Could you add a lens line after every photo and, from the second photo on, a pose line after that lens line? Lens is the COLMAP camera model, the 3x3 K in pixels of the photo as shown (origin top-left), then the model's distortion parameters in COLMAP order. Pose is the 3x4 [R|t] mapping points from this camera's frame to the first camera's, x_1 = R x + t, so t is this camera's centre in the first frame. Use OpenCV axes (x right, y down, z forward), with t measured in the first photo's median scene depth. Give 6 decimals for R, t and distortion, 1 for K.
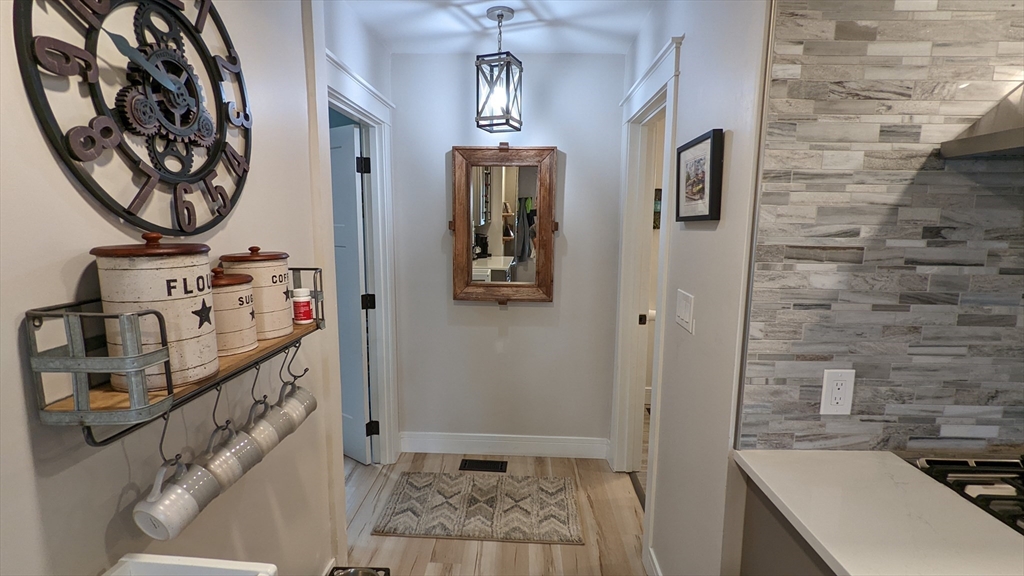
lens RADIAL K [[482.5, 0, 510.1], [0, 482.5, 289.6], [0, 0, 1]] dist [0.003939, -0.001642]
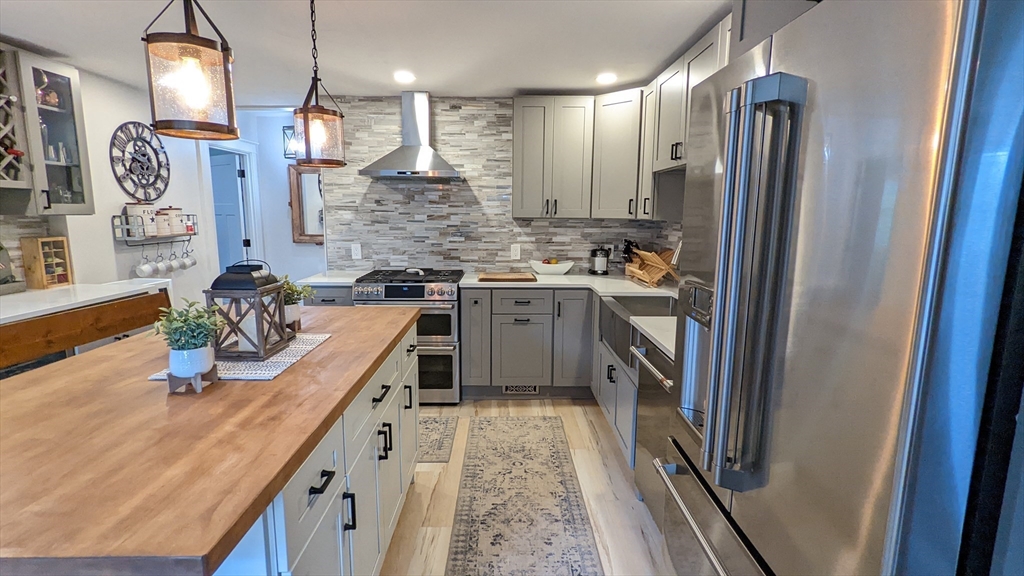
lens RADIAL K [[482.5, 0, 508.0], [0, 482.5, 291.9], [0, 0, 1]] dist [0.003939, -0.001642]
pose [[0.999498, -0.004889, 0.031297, 1.763711], [0.004181, 0.999735, 0.022647, 0.458841], [-0.031400, -0.022505, 0.999254, -2.513937]]
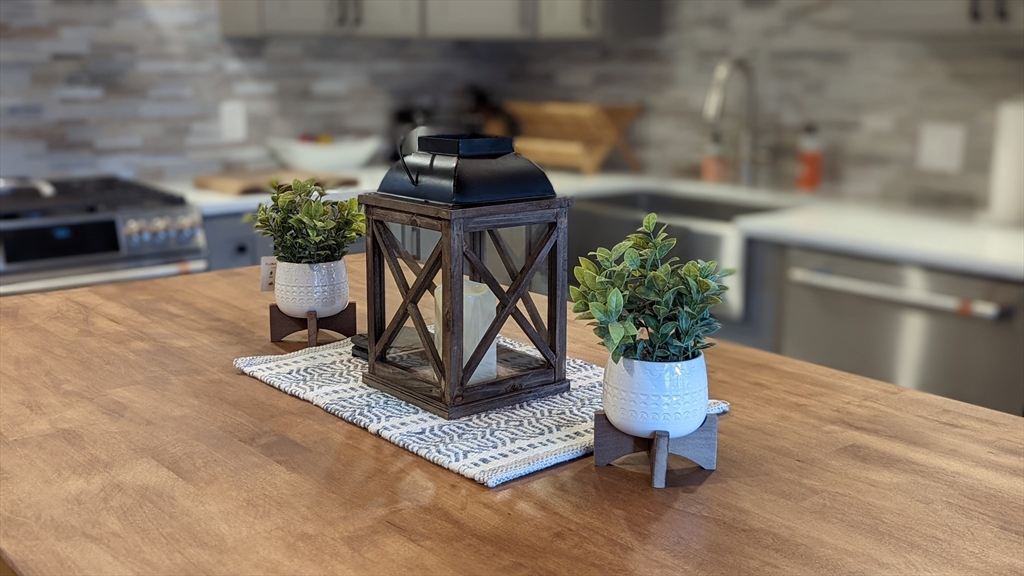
lens RADIAL K [[1113.3, 0, 507.7], [0, 1113.3, 292.9], [0, 0, 1]] dist [-0.003727, 0.000000]
pose [[0.733637, -0.142900, 0.664346, 0.272943], [0.091390, 0.989506, 0.111920, 0.449518], [-0.673368, -0.021394, 0.738998, -1.913582]]
